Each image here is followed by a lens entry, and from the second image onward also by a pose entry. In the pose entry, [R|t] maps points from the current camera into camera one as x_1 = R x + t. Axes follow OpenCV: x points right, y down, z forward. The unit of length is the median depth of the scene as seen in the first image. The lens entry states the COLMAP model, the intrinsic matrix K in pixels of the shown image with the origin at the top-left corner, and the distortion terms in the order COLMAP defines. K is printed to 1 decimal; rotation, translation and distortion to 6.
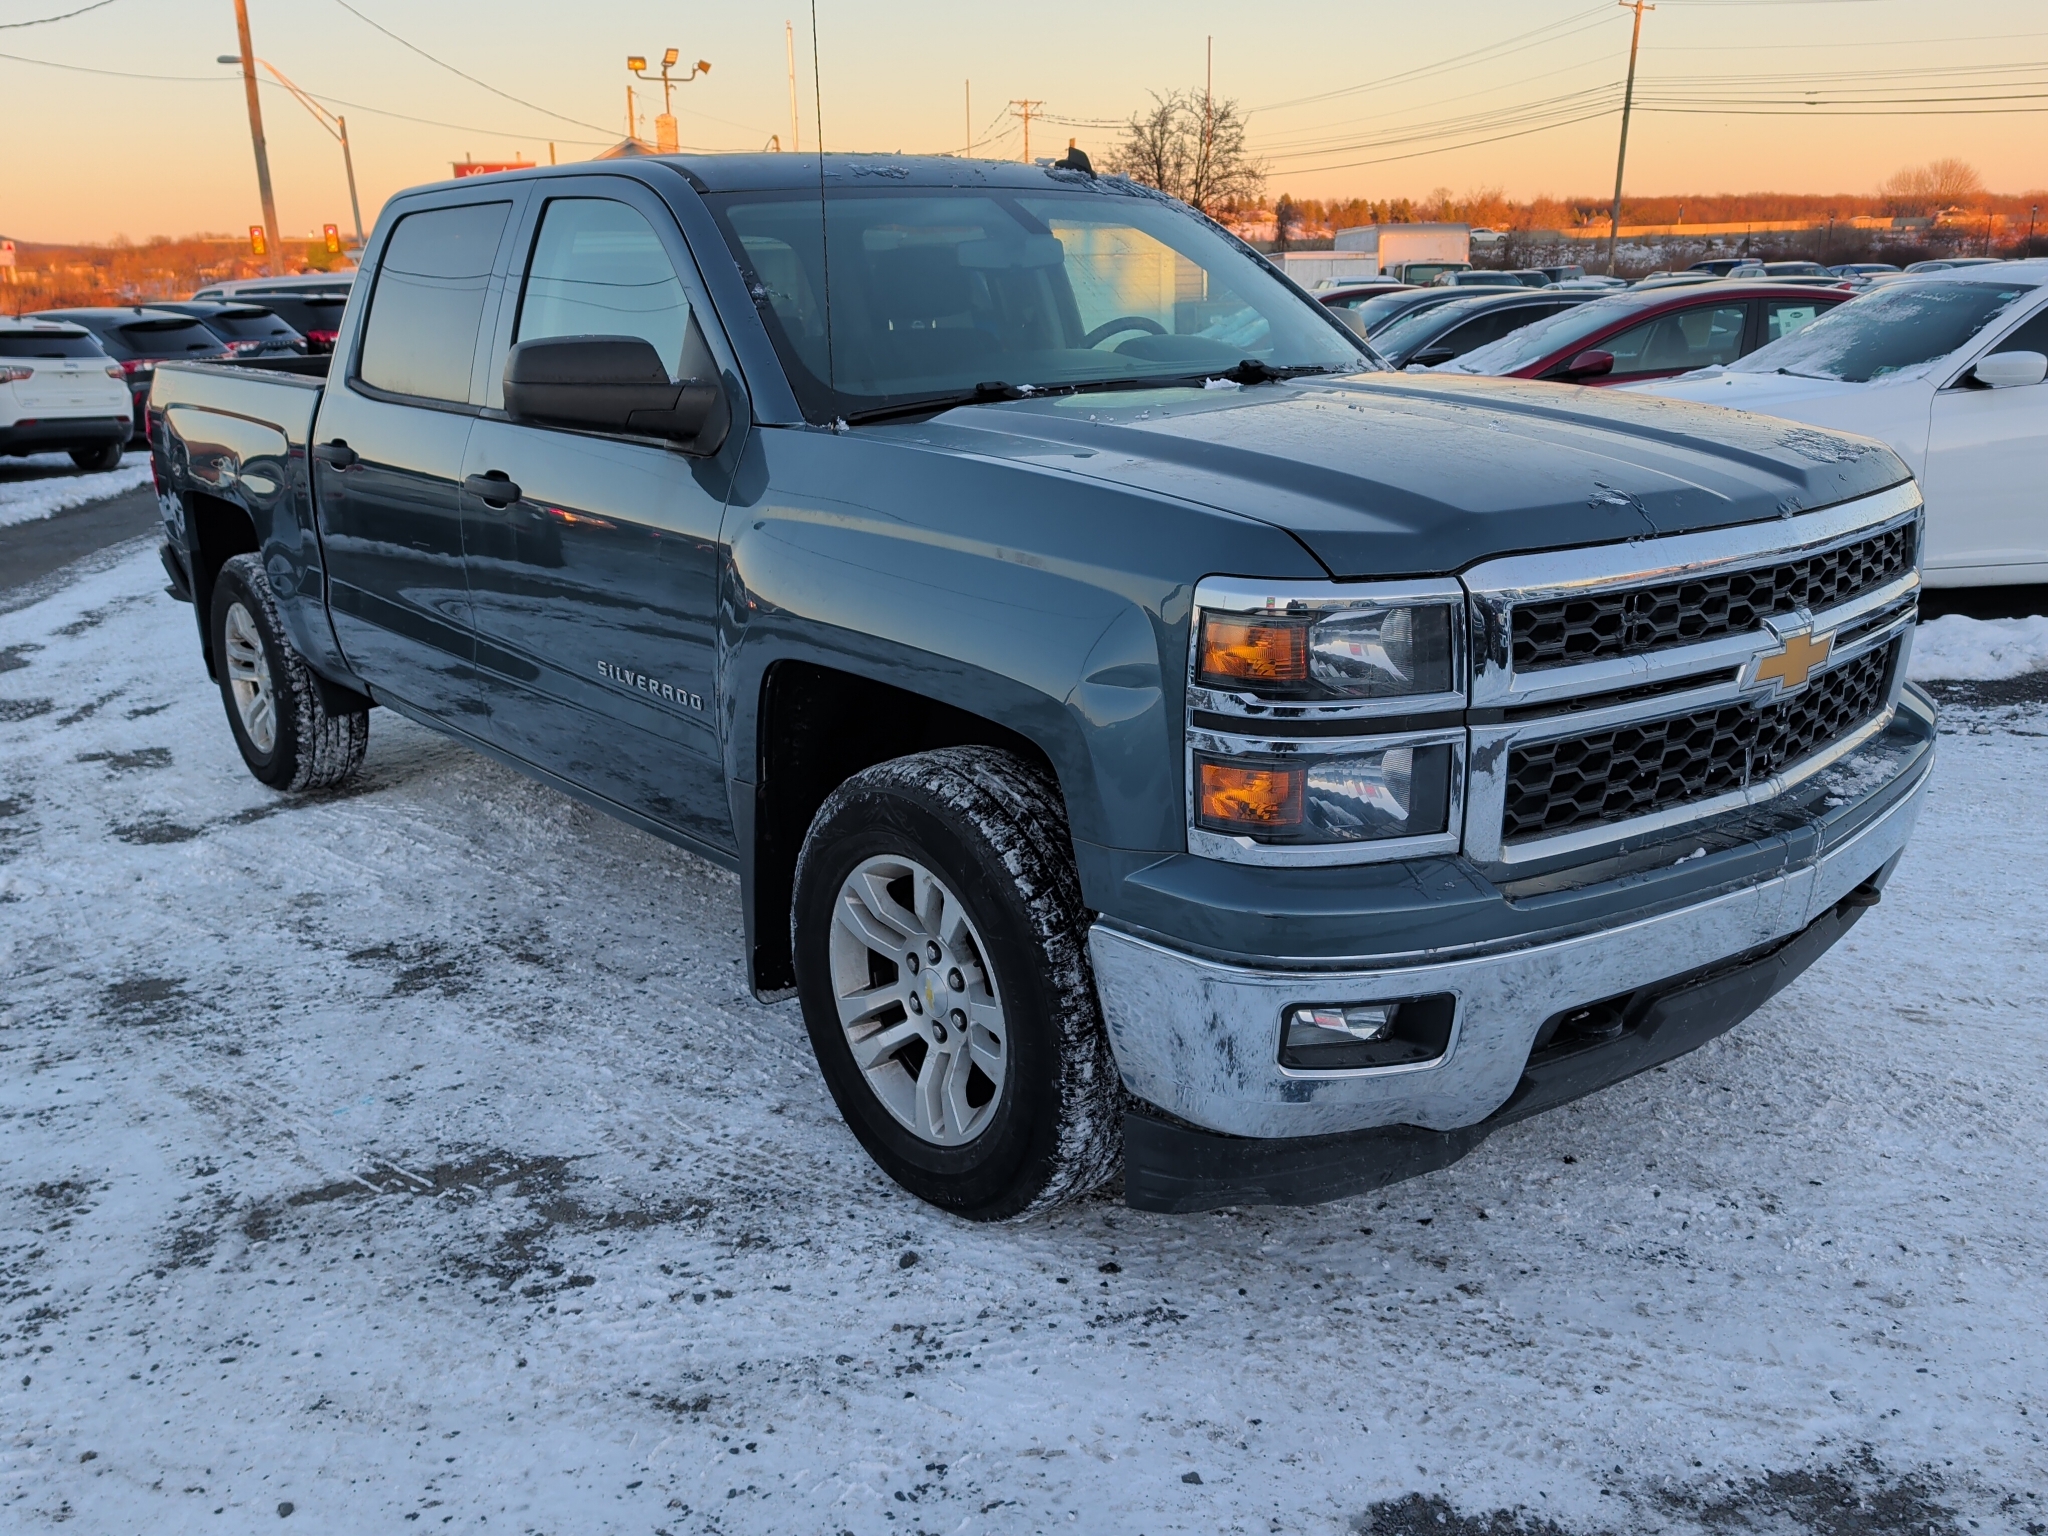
lens RADIAL K [[1725.6, 0, 1033.8], [0, 1725.6, 753.8], [0, 0, 1]] dist [0.005892, 0.000434]
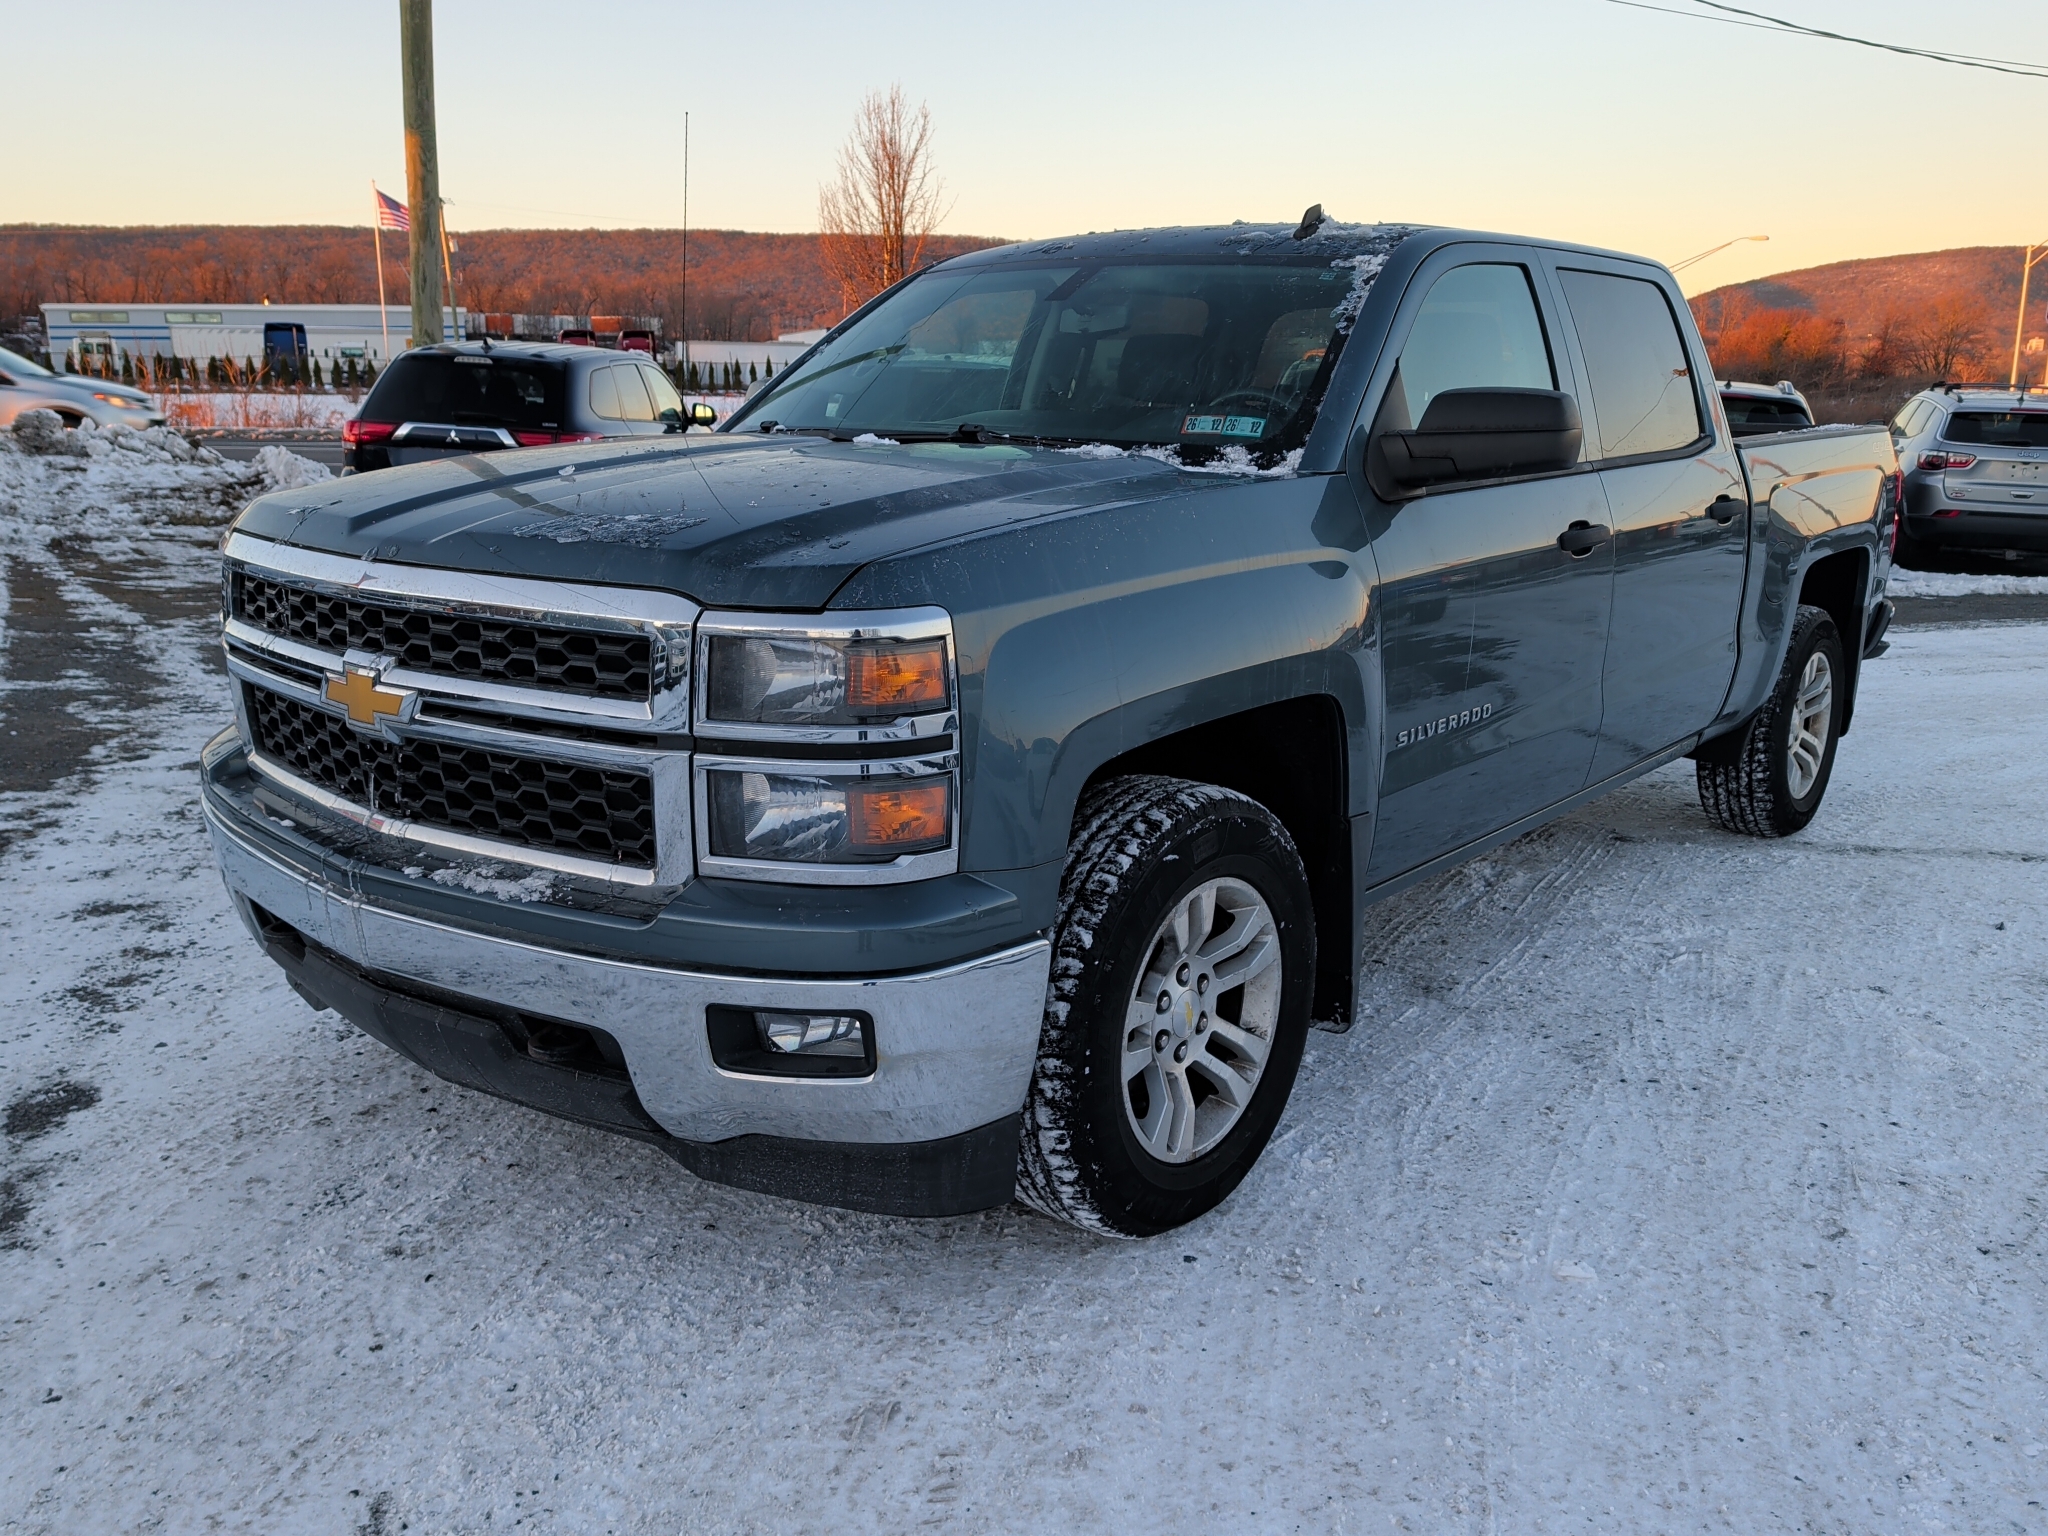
lens RADIAL K [[1703.1, 0, 1032.1], [0, 1703.1, 763.3], [0, 0, 1]] dist [0.001060, -0.004456]
pose [[0.191301, 0.238831, -0.952031, 1.501622], [-0.279697, 0.942995, 0.180362, -0.314726], [0.940837, 0.231776, 0.247196, 1.135313]]
